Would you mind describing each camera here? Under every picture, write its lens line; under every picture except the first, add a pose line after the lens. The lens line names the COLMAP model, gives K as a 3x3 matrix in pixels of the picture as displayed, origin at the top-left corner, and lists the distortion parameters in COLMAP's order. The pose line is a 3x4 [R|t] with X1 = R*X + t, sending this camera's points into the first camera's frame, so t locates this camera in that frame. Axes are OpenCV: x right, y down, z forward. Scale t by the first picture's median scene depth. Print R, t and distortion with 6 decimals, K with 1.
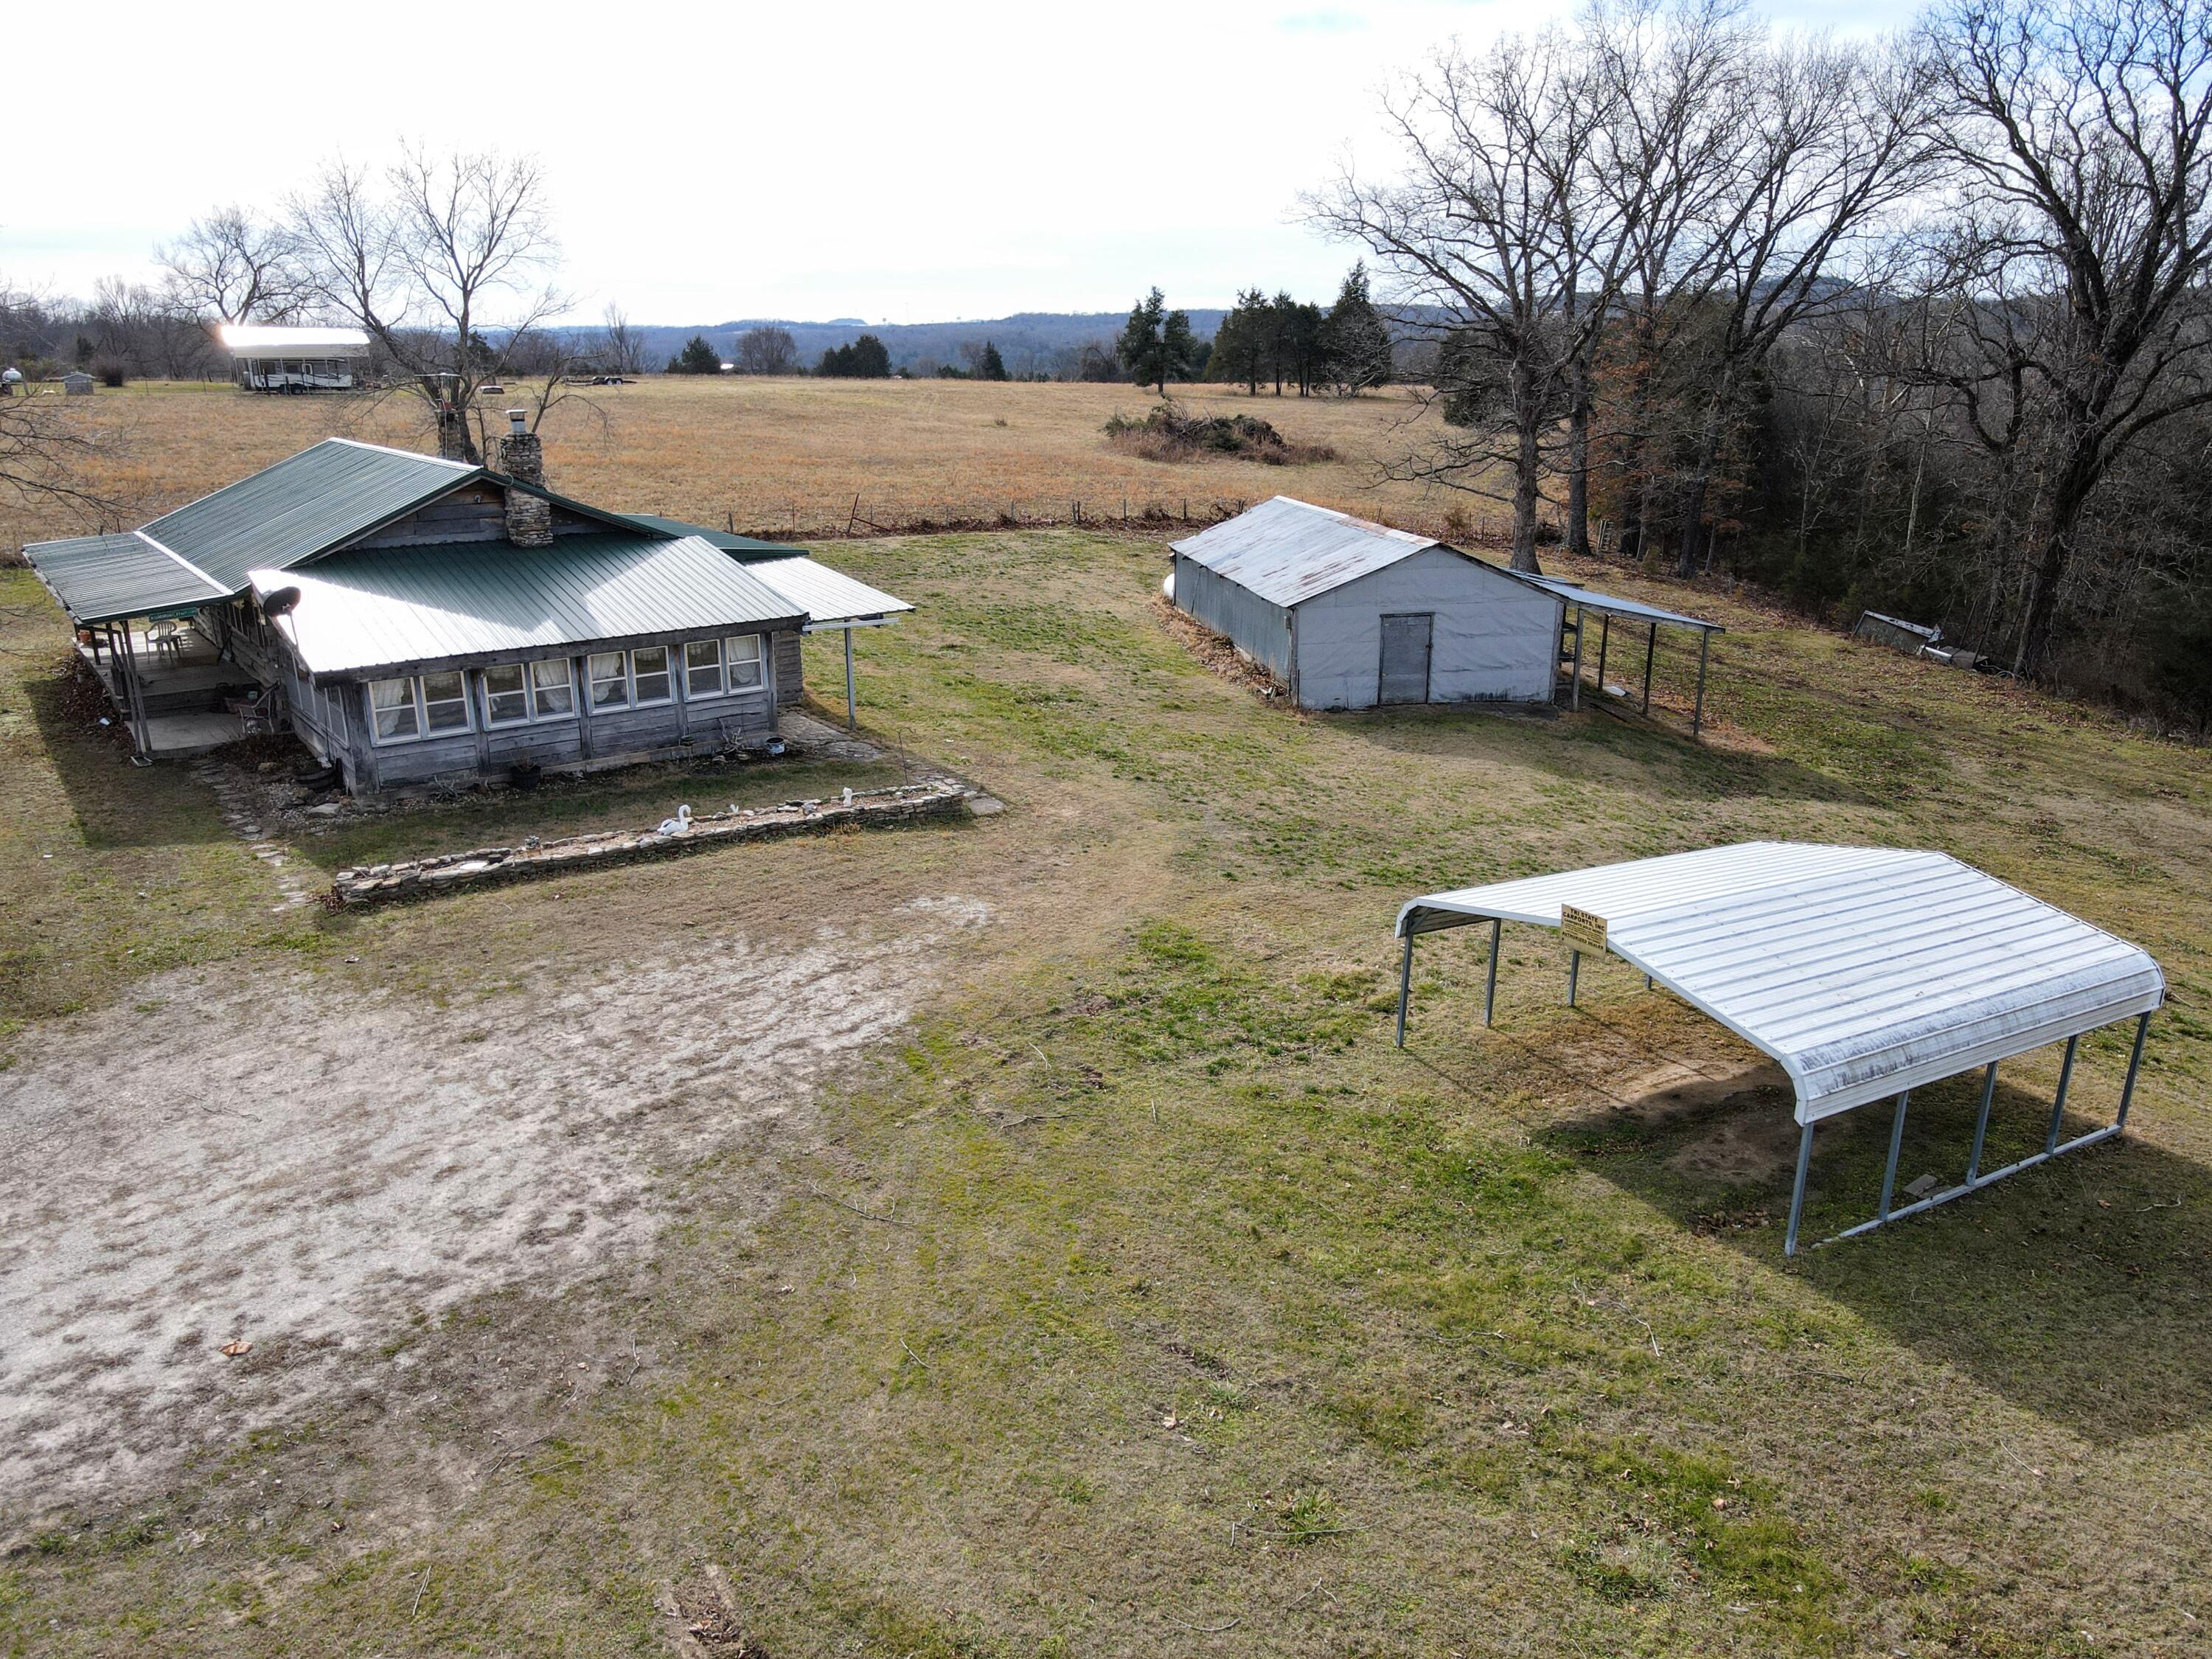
lens RADIAL K [[1555.9, 0, 1122.6], [0, 1555.9, 816.8], [0, 0, 1]] dist [-0.001089, 0.003451]
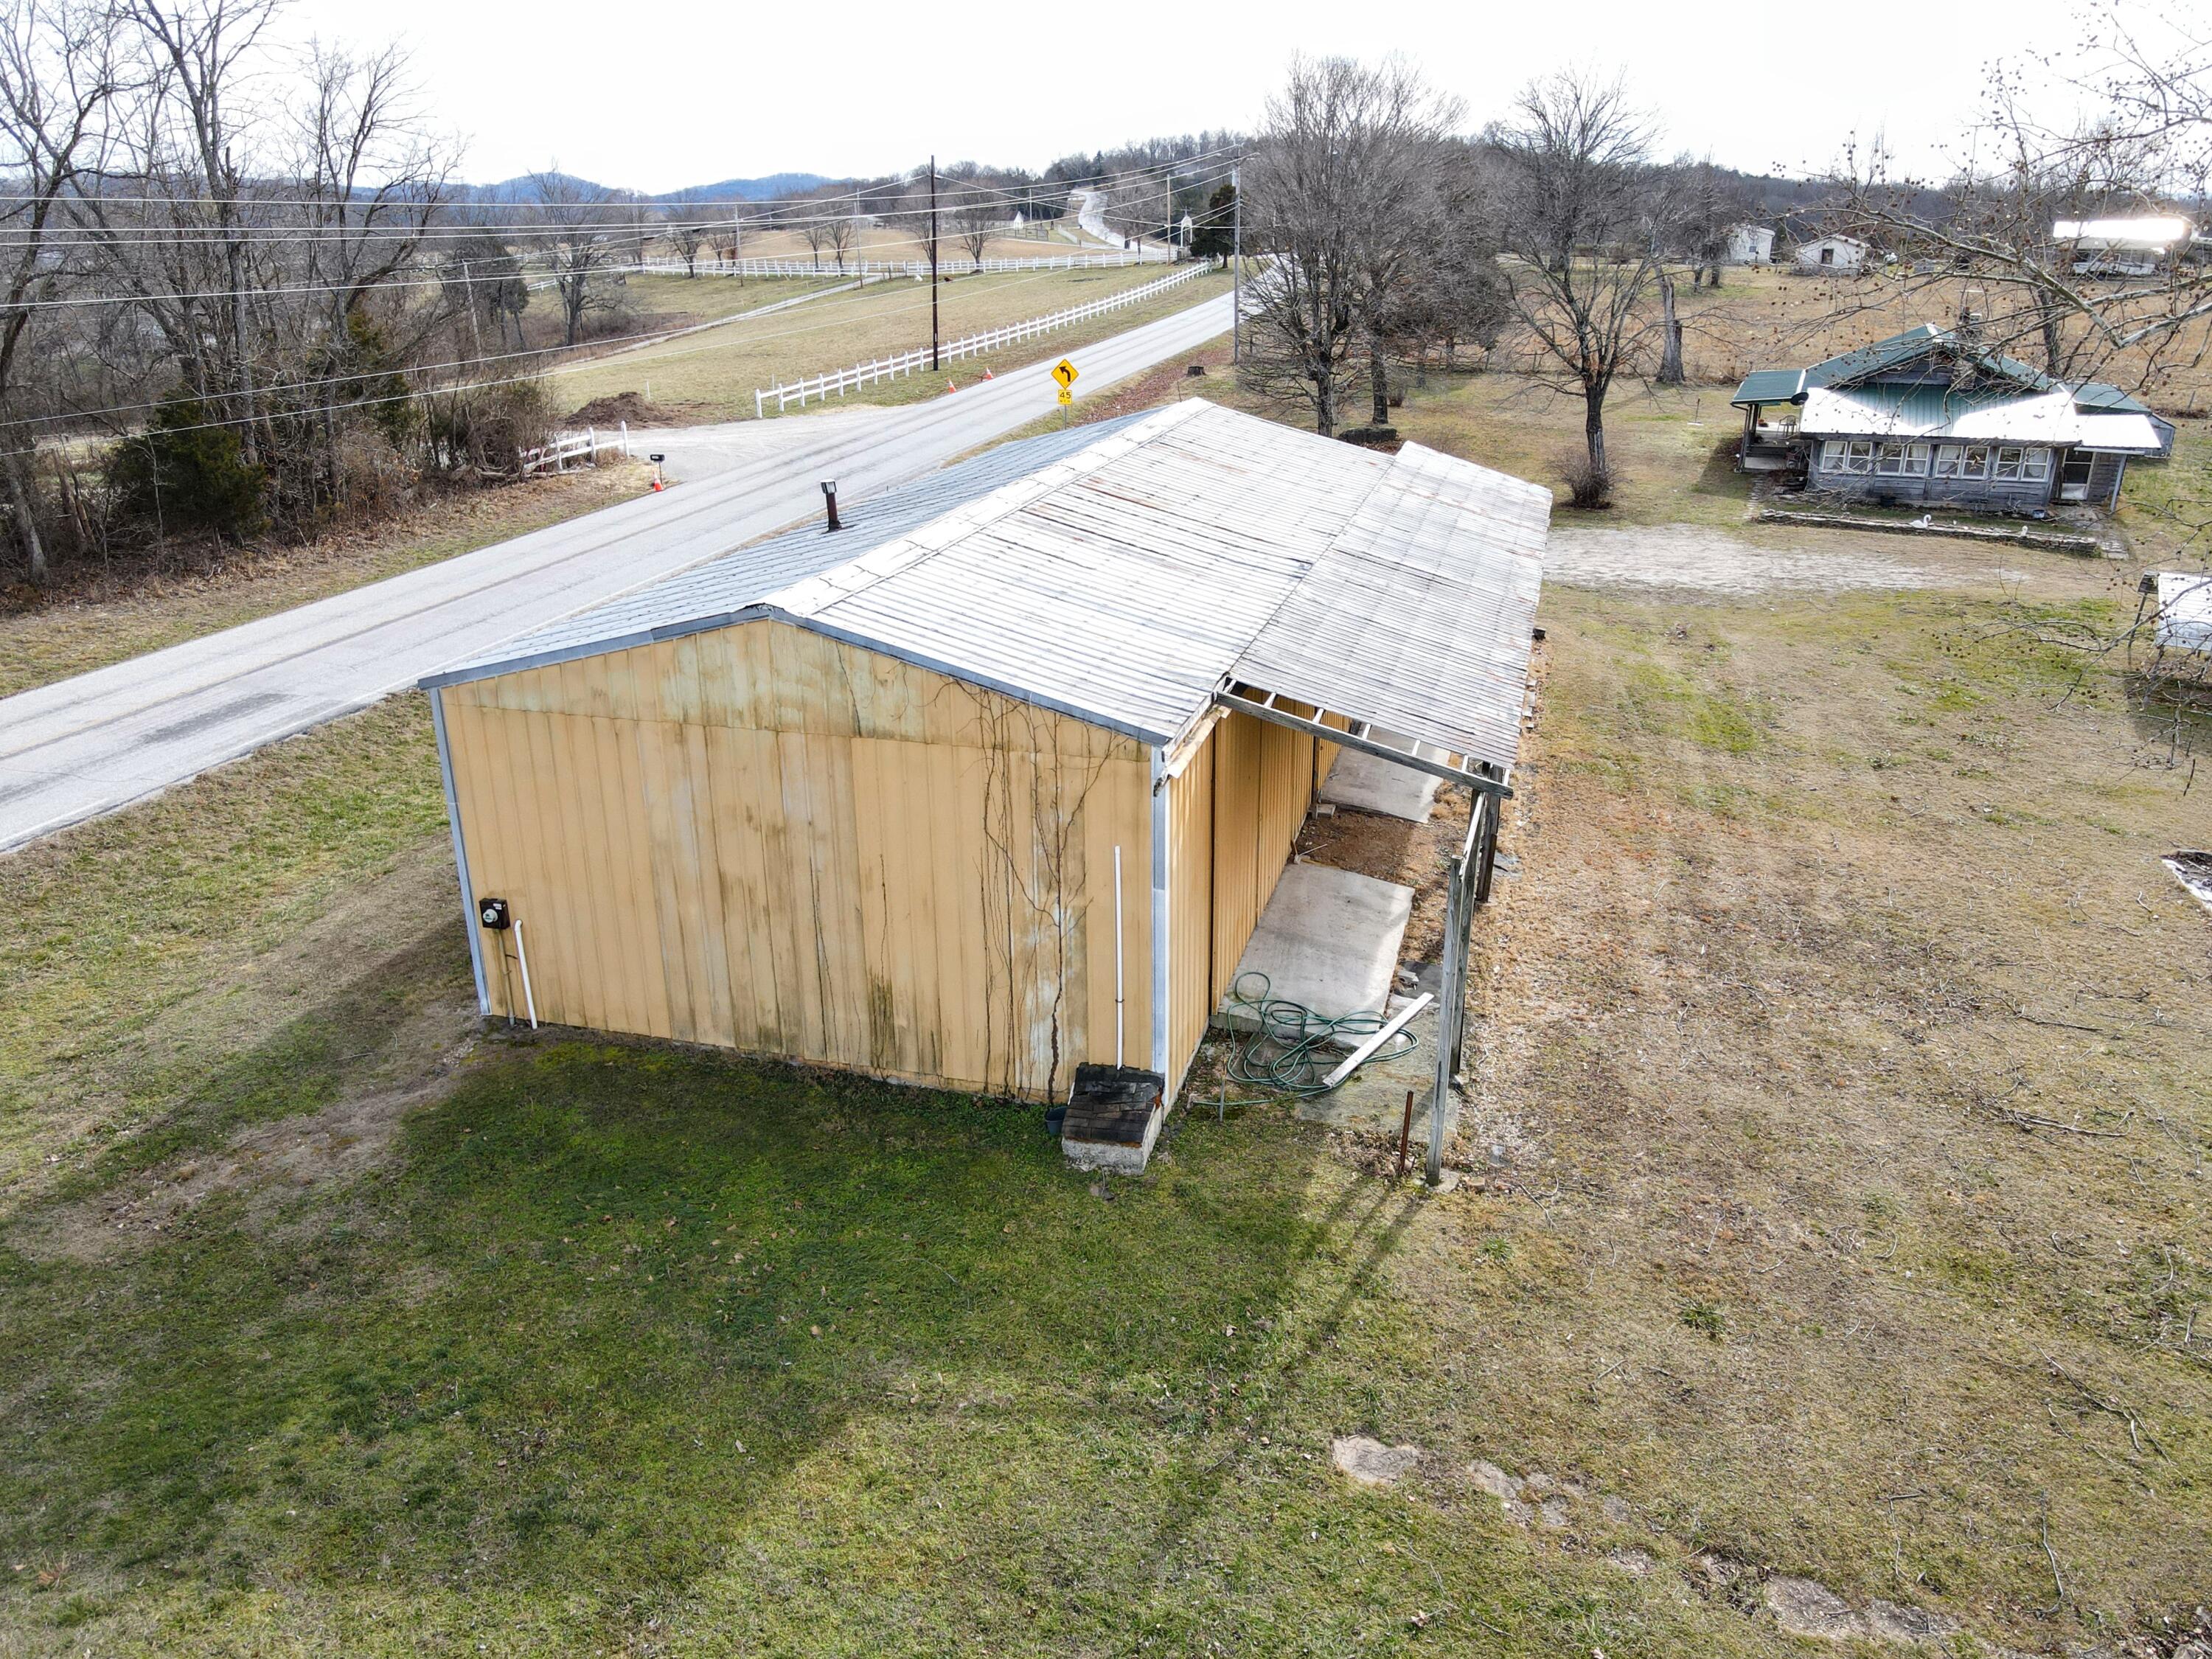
lens RADIAL K [[1555.9, 0, 1122.6], [0, 1555.9, 816.8], [0, 0, 1]] dist [-0.001089, 0.003451]
pose [[0.478146, 0.310971, -0.821385, 0.892449], [-0.247137, 0.945069, 0.213933, 0.168459], [0.842793, 0.100703, 0.528734, -0.820355]]
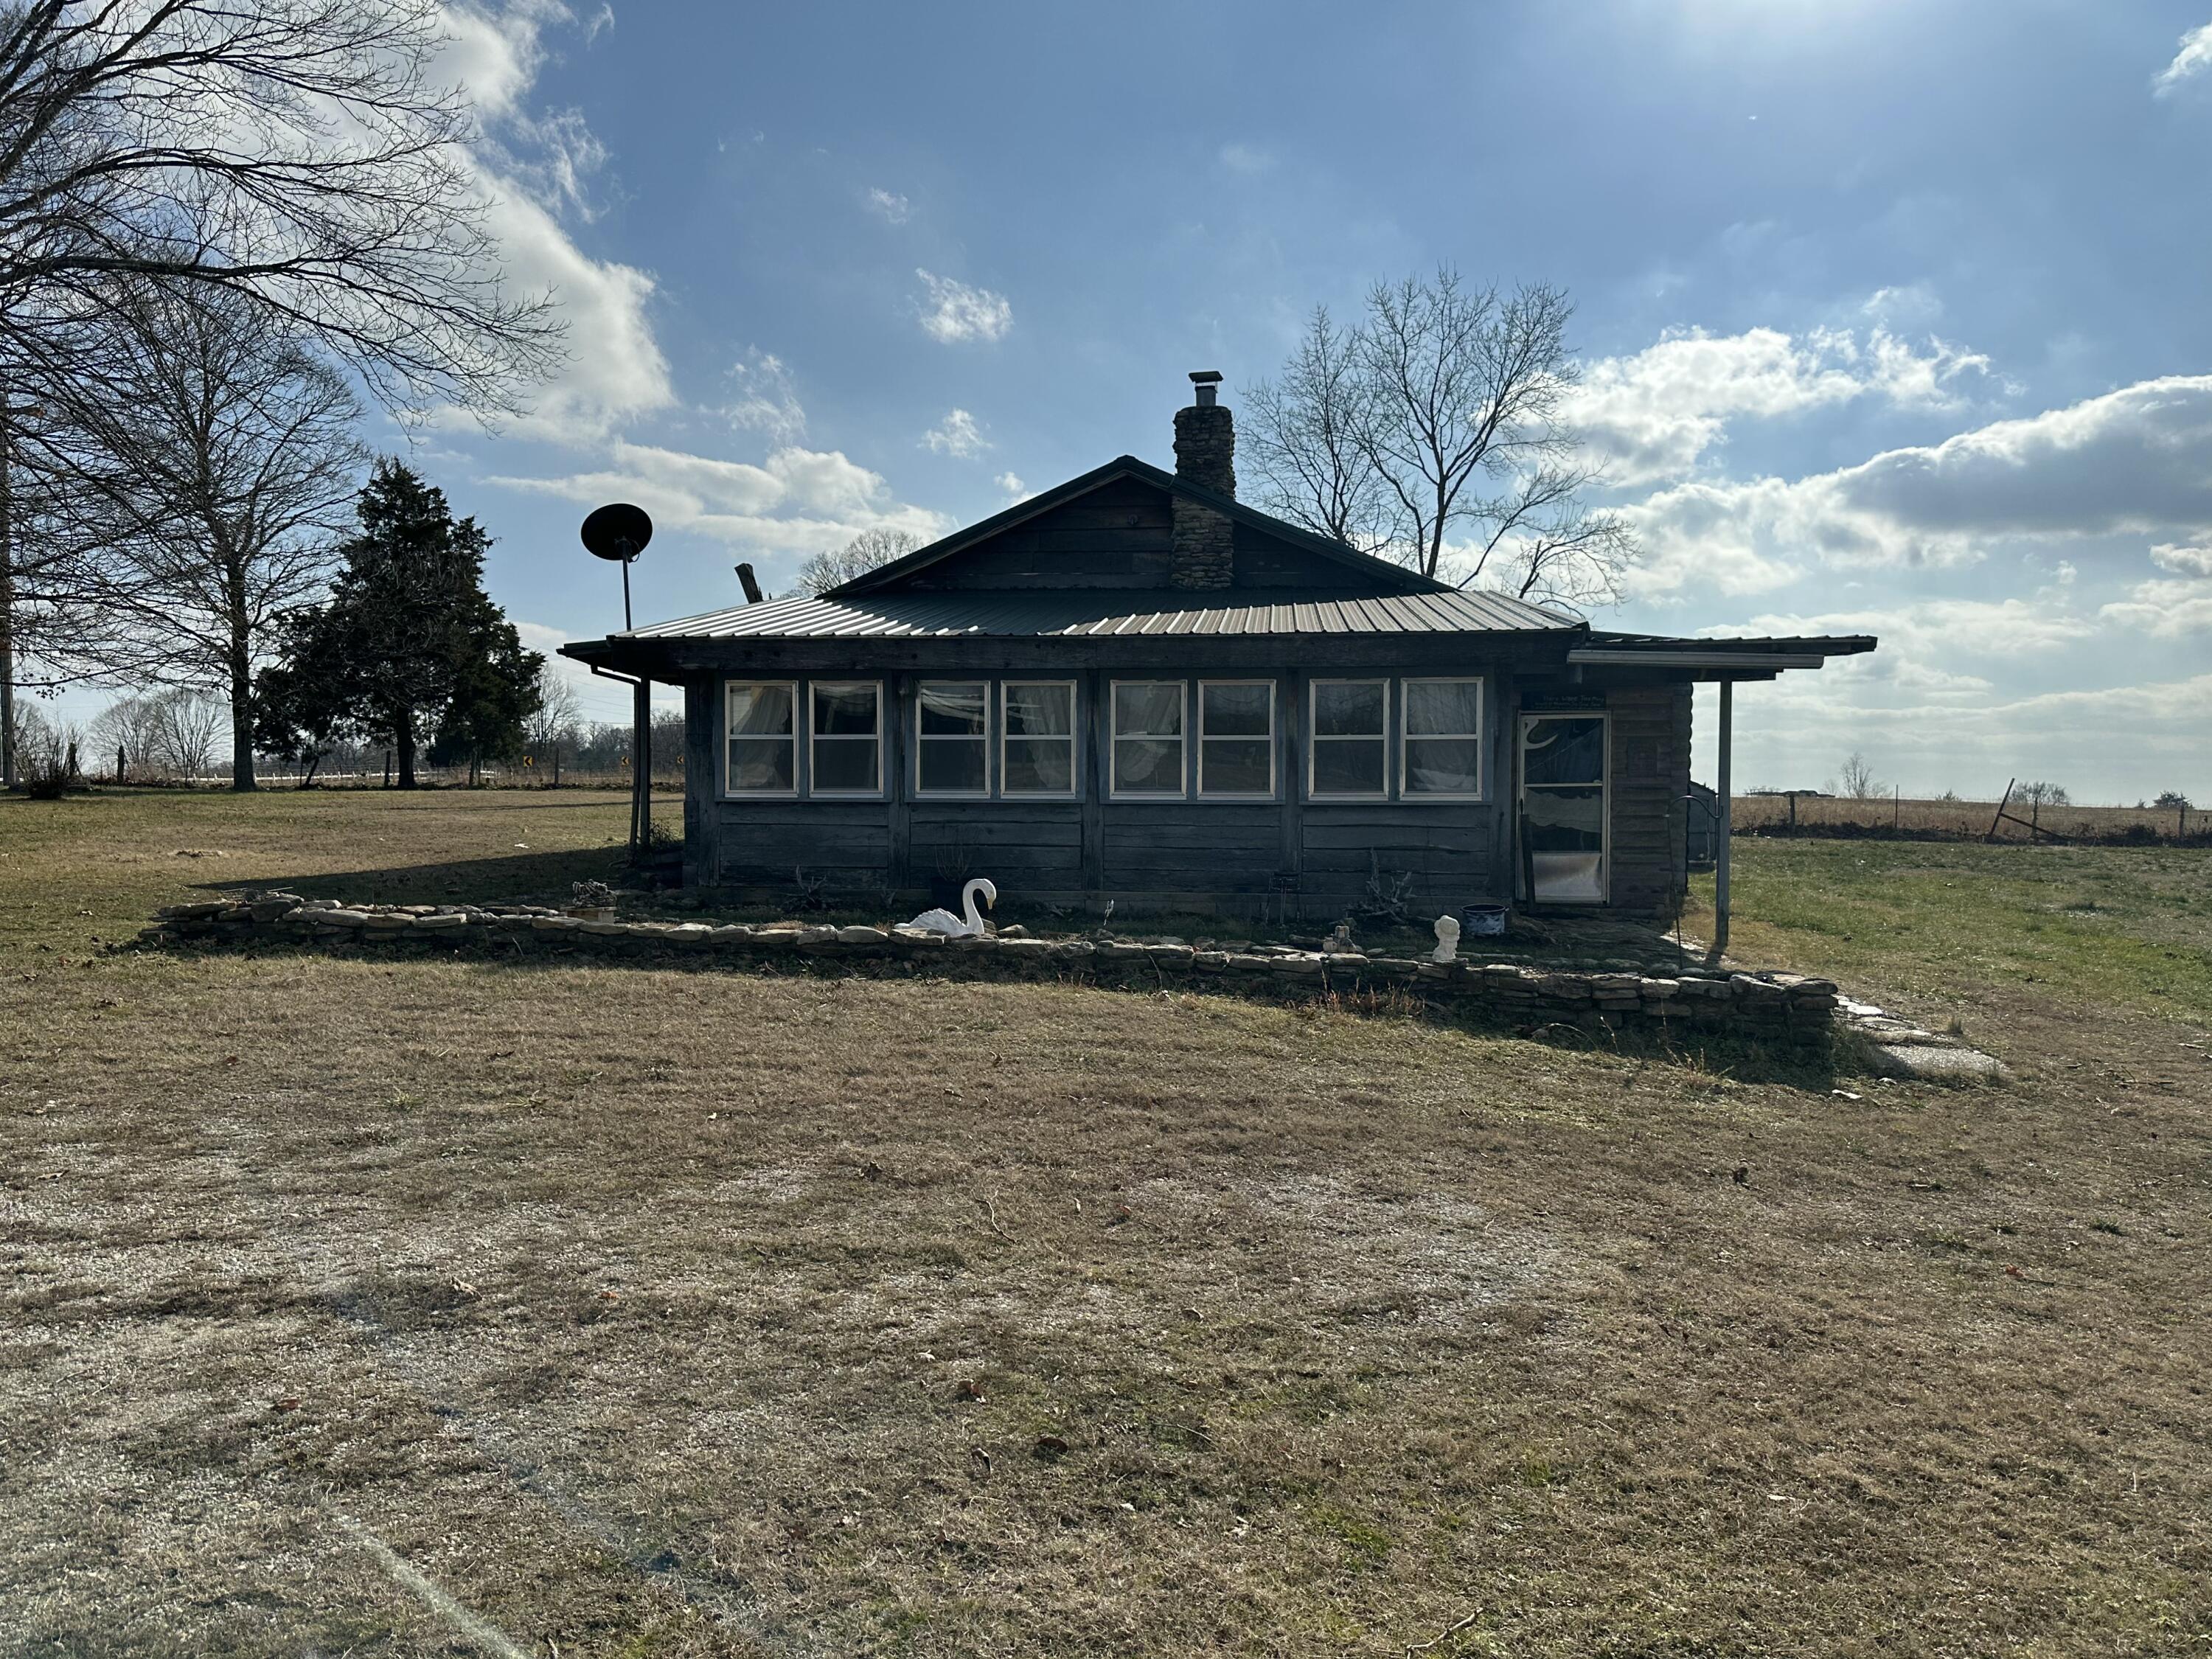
lens RADIAL K [[1557.0, 0, 1093.1], [0, 1557.0, 833.8], [0, 0, 1]] dist [0.036849, -0.001151]
pose [[0.727460, 0.017505, -0.685927, 0.004461], [-0.207202, 0.958609, -0.195284, 0.045362], [0.654118, 0.284187, 0.700977, 0.649386]]
